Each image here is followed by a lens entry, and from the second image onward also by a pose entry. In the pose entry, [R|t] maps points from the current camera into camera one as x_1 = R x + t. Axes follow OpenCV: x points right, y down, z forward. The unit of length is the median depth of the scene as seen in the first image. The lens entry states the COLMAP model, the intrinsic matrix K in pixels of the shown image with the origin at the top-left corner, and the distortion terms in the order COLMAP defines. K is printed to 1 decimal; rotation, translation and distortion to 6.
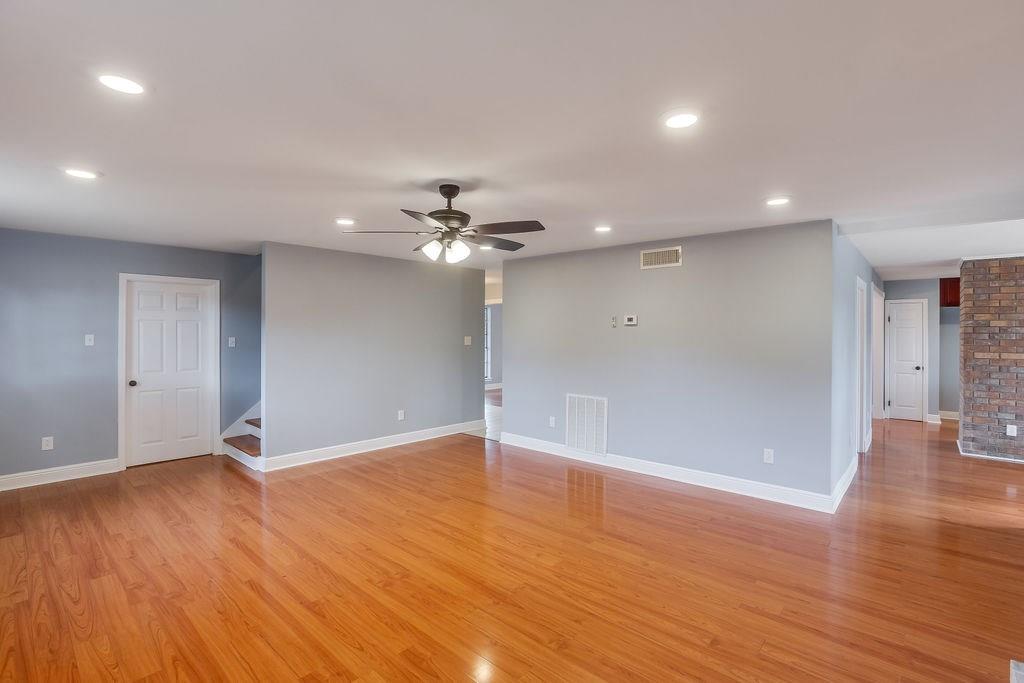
lens RADIAL K [[470.4, 0, 516.7], [0, 470.4, 328.8], [0, 0, 1]] dist [-0.031019, 0.000716]
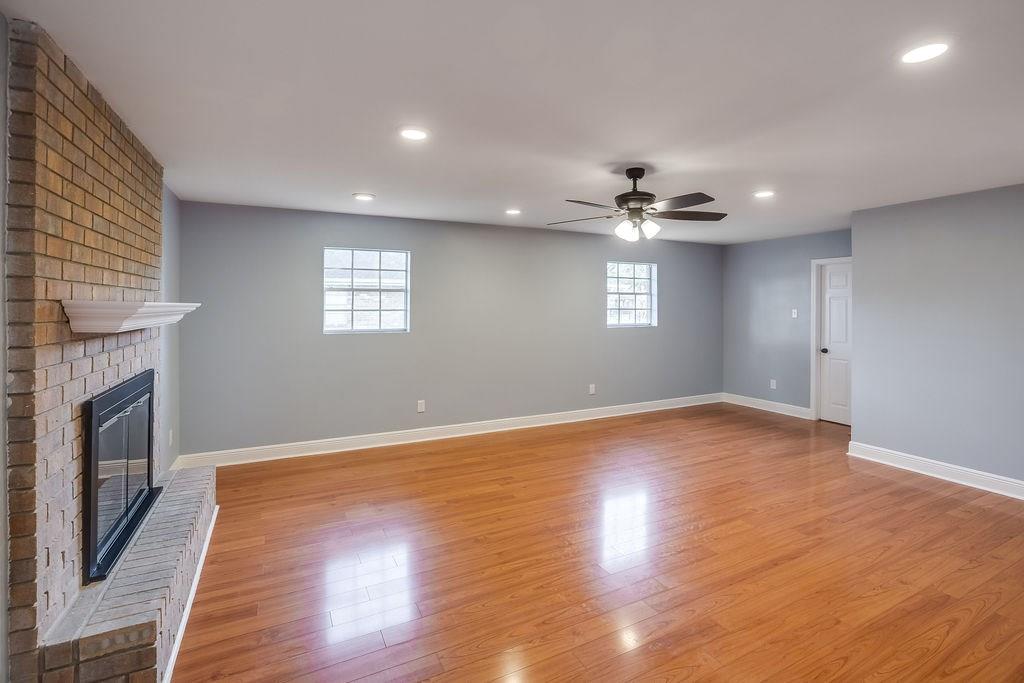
lens RADIAL K [[473.6, 0, 518.1], [0, 473.6, 299.8], [0, 0, 1]] dist [-0.031289, 0.000316]
pose [[-0.361935, -0.016391, -0.932059, 0.784644], [0.007545, 0.999761, -0.020511, 0.008631], [0.932173, -0.014456, -0.361725, 0.945081]]
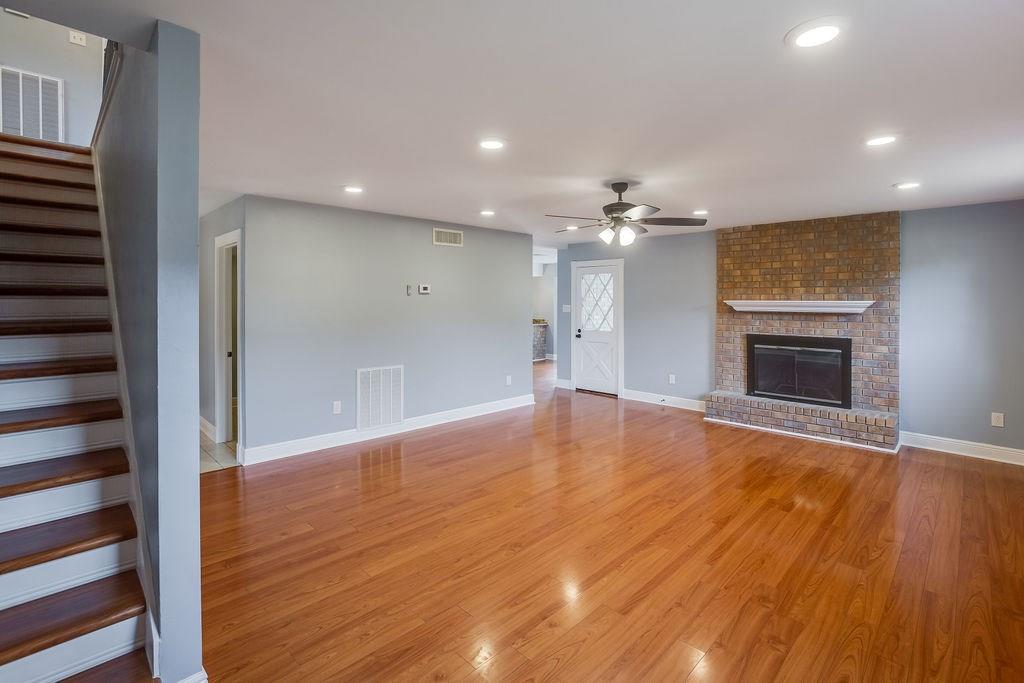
lens RADIAL K [[473.6, 0, 518.1], [0, 473.6, 299.8], [0, 0, 1]] dist [-0.031289, 0.000316]
pose [[0.048797, -0.002355, 0.998806, -1.154880], [-0.013337, 0.999907, 0.003009, 0.000271], [-0.998720, -0.013468, 0.048761, 0.998772]]
